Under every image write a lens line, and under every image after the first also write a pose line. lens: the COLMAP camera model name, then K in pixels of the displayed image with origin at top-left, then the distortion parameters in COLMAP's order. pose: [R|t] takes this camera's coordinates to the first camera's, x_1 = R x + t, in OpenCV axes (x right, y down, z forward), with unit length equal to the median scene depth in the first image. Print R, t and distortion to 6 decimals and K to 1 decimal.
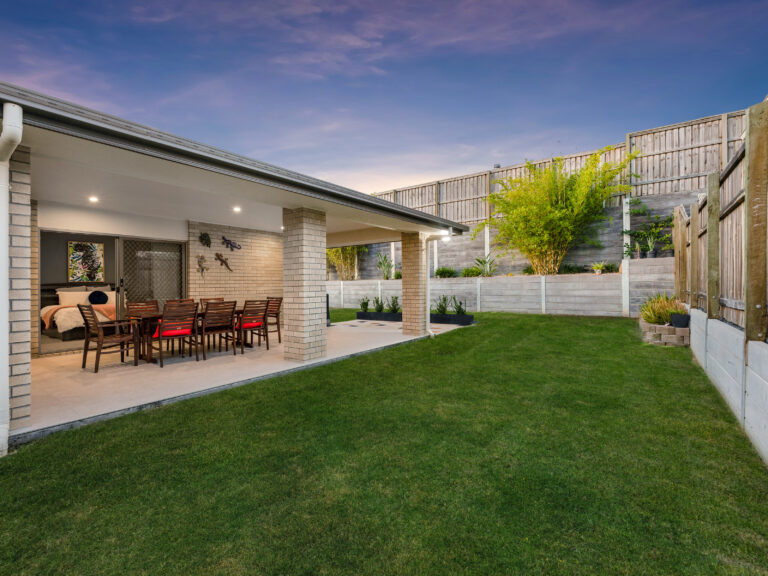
lens RADIAL K [[361.9, 0, 384.3], [0, 361.9, 286.5], [0, 0, 1]] dist [-0.002721, 0.001107]
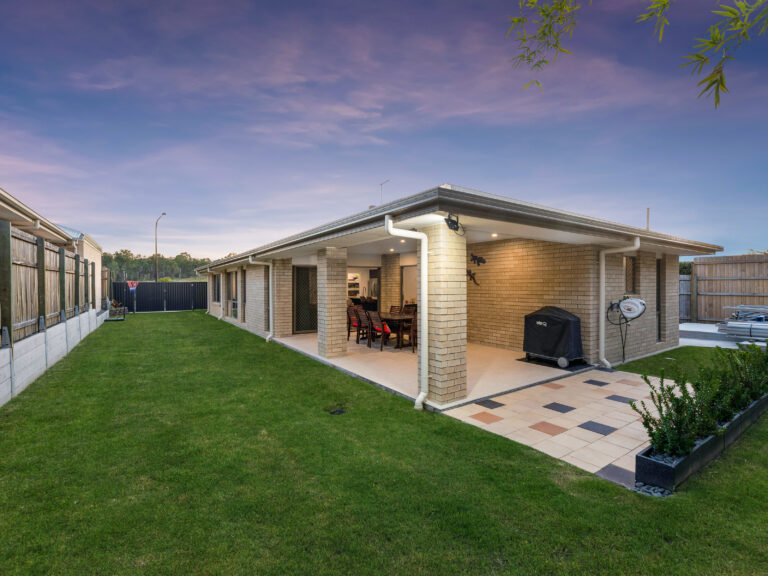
lens RADIAL K [[351.0, 0, 379.1], [0, 351.0, 284.0], [0, 0, 1]] dist [-0.003810, 0.001826]
pose [[-0.345559, -0.014016, -0.938292, 0.652187], [-0.022418, 0.999726, -0.006677, -0.032492], [0.938129, 0.018727, -0.345779, 1.103546]]
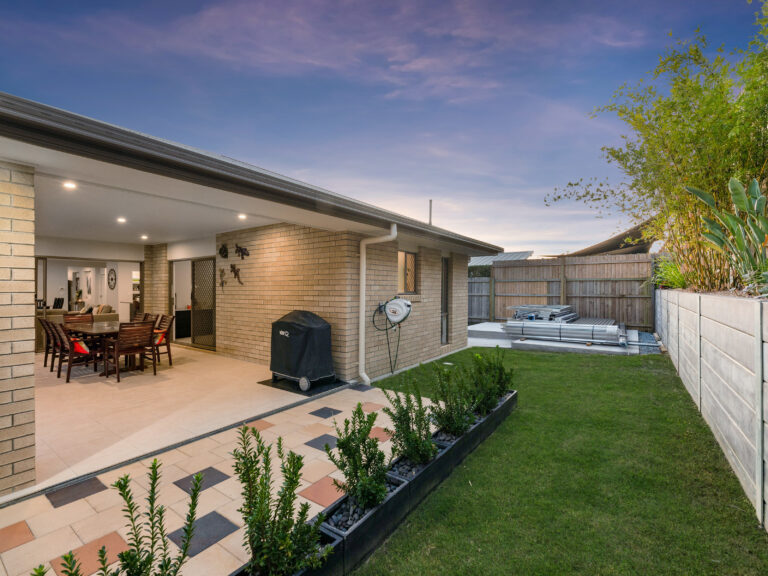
lens RADIAL K [[351.0, 0, 383.6], [0, 351.0, 294.2], [0, 0, 1]] dist [-0.003810, 0.001826]
pose [[0.009111, 0.002540, -0.999955, 0.379287], [-0.019375, 0.999809, 0.002363, -0.028029], [0.999771, 0.019353, 0.009158, 1.336764]]
